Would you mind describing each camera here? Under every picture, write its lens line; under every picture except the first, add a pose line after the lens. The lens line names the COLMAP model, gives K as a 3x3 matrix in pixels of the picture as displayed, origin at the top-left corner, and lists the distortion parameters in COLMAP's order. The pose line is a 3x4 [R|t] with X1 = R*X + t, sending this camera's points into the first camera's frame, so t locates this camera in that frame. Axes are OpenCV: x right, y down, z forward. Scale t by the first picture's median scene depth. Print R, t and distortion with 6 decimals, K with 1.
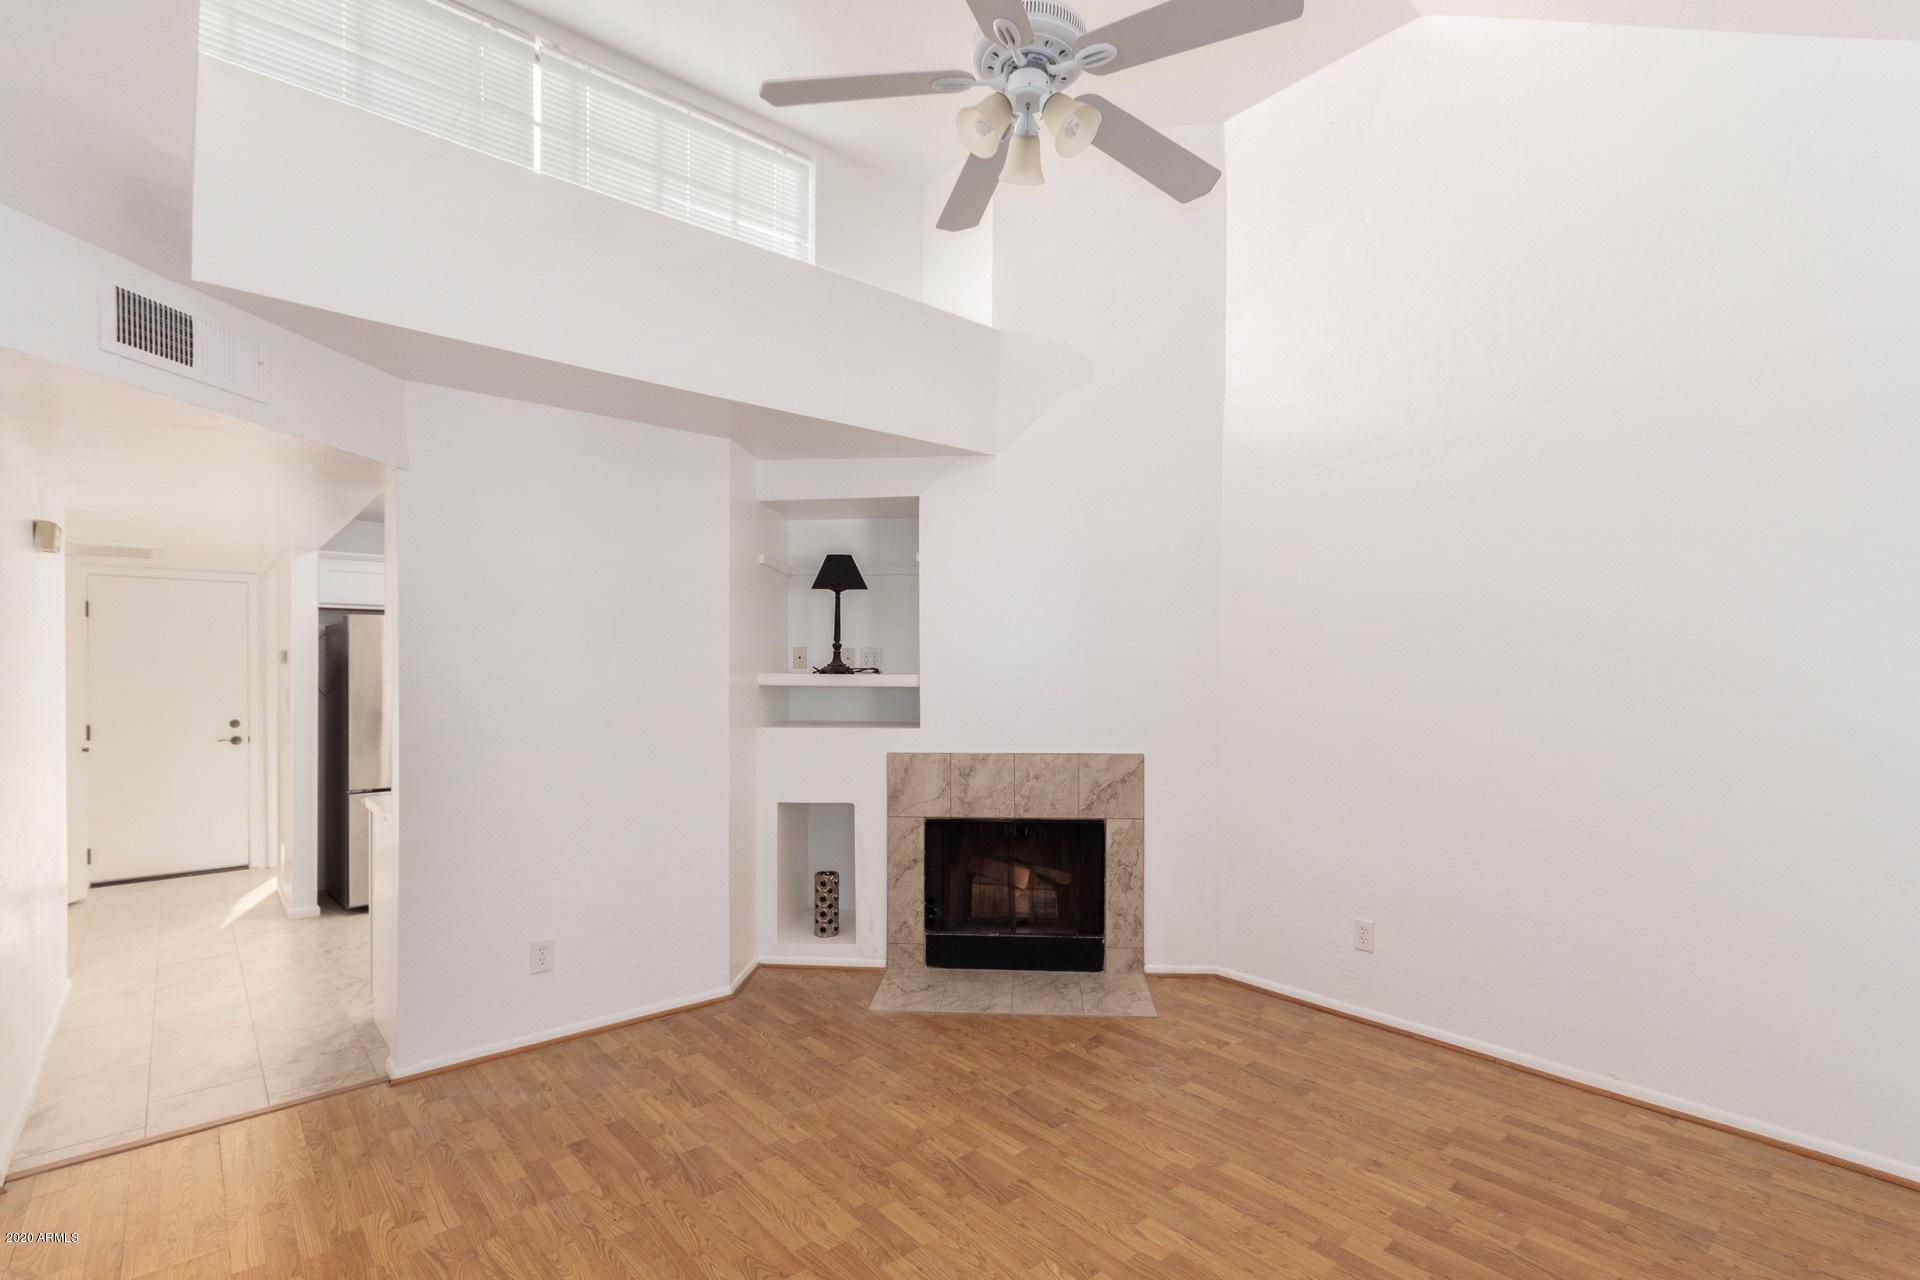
lens RADIAL K [[912.1, 0, 943.9], [0, 912.1, 684.1], [0, 0, 1]] dist [0.008450, 0.000891]
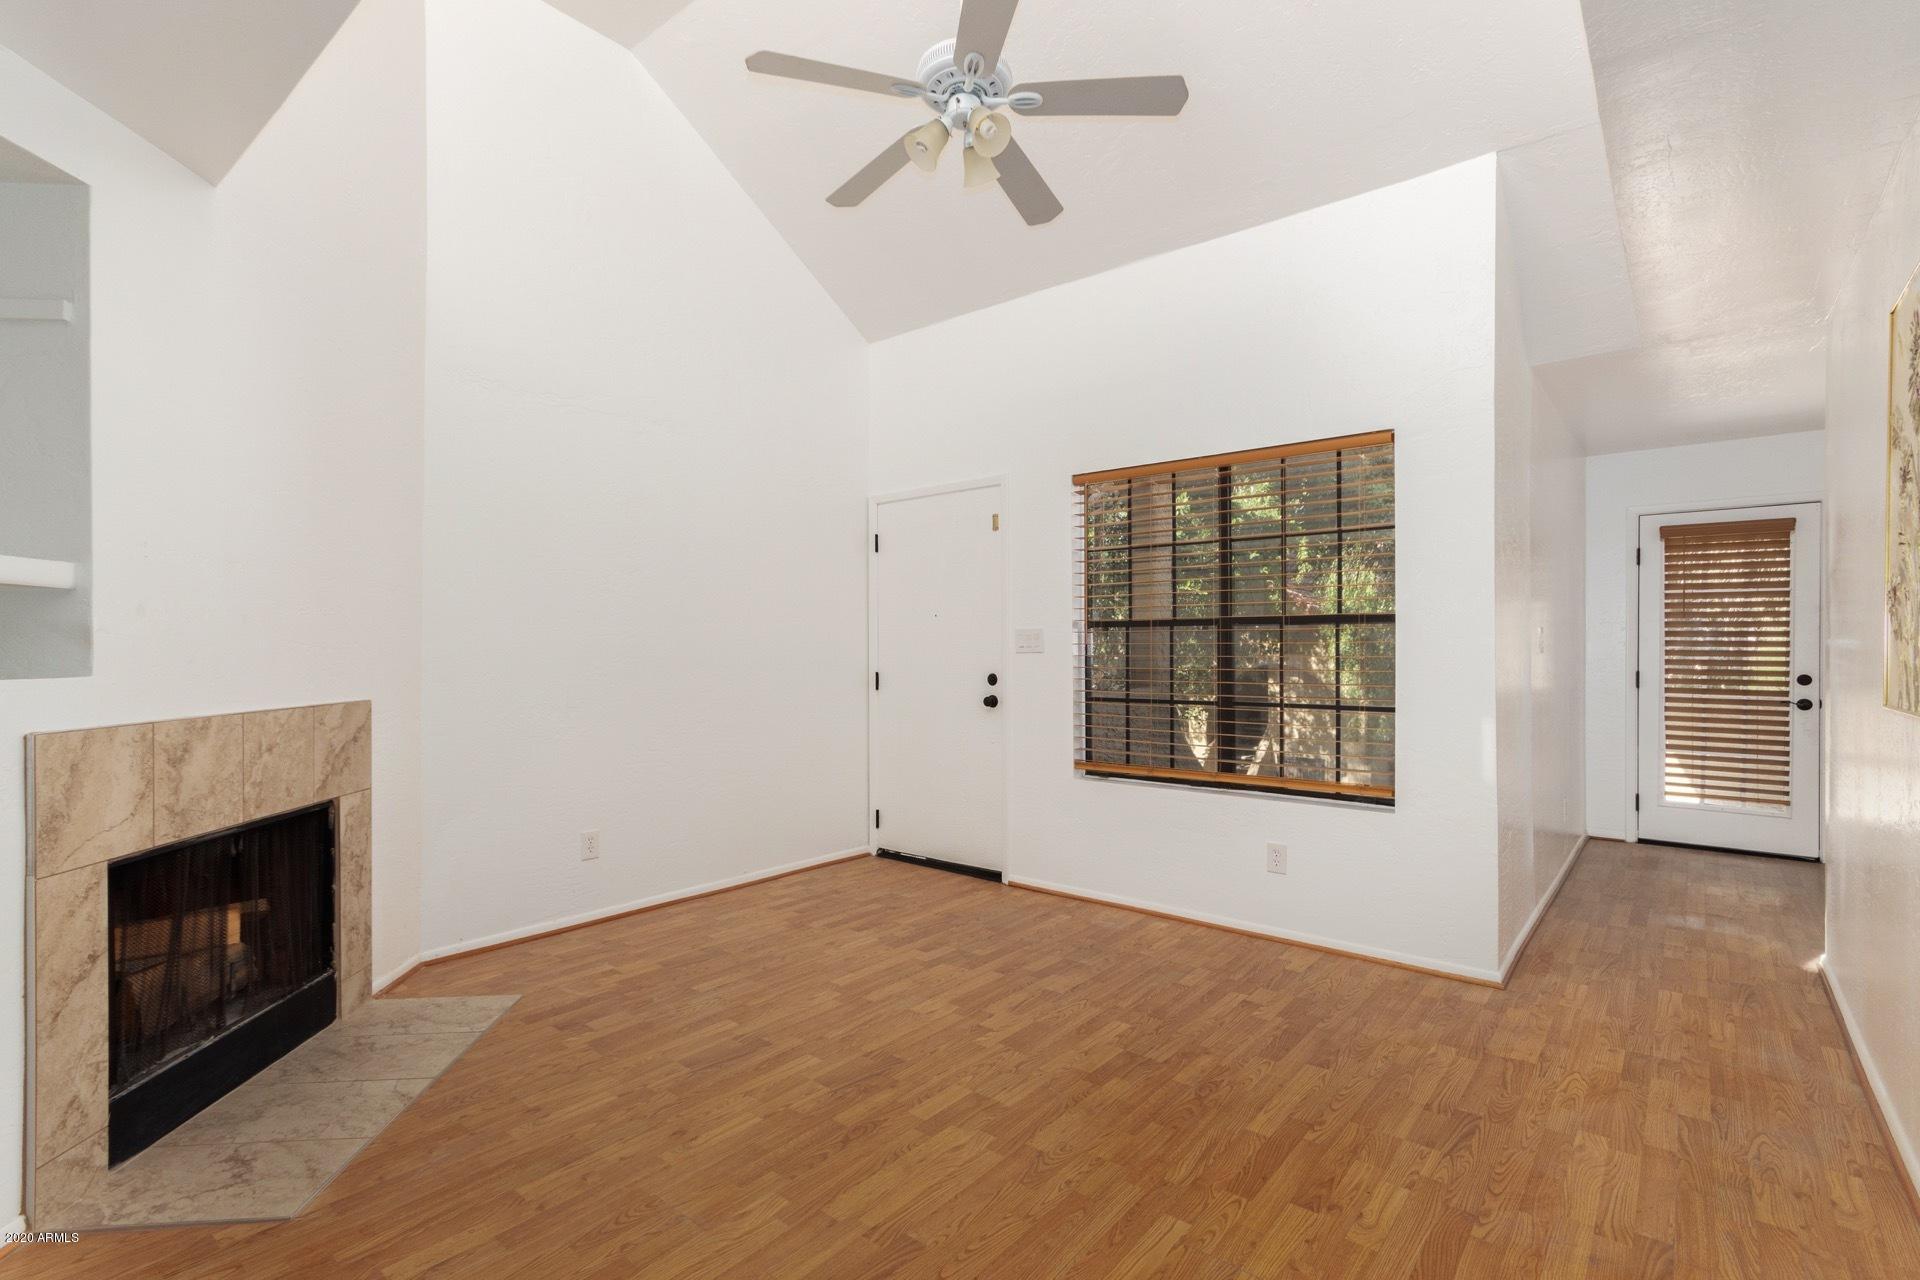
lens RADIAL K [[912.1, 0, 975.3], [0, 912.1, 662.5], [0, 0, 1]] dist [0.008450, 0.000891]
pose [[-0.199705, -0.010790, 0.979797, -0.640593], [0.019936, 0.999688, 0.015073, 0.047200], [-0.979653, 0.022543, -0.199427, 0.705269]]
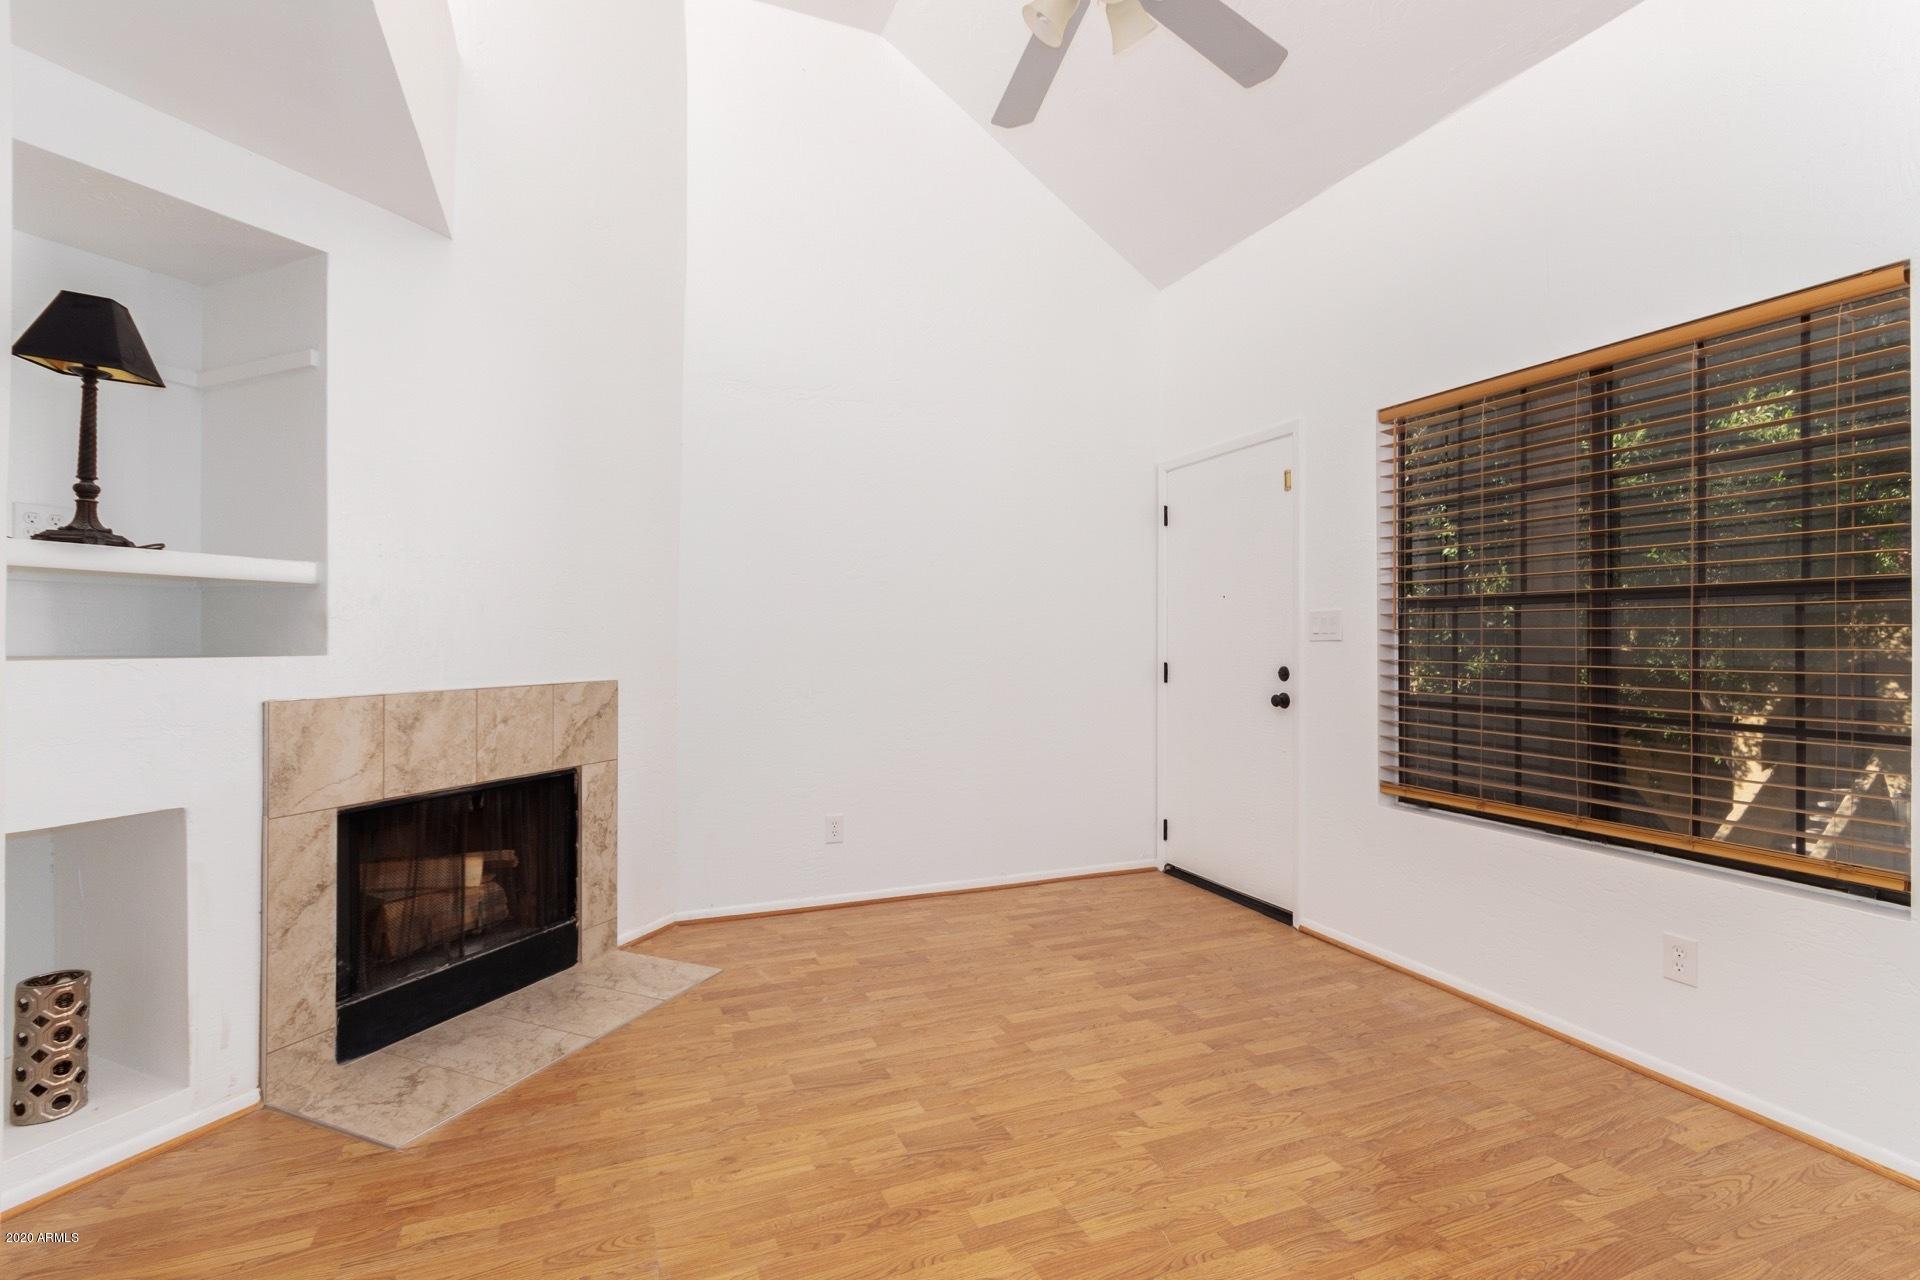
lens RADIAL K [[912.1, 0, 961.6], [0, 912.1, 644.9], [0, 0, 1]] dist [0.008450, 0.000891]
pose [[0.293776, -0.002358, 0.955871, -0.505231], [0.014998, 0.999885, -0.002143, 0.053749], [-0.955756, 0.014966, 0.293778, 0.487060]]
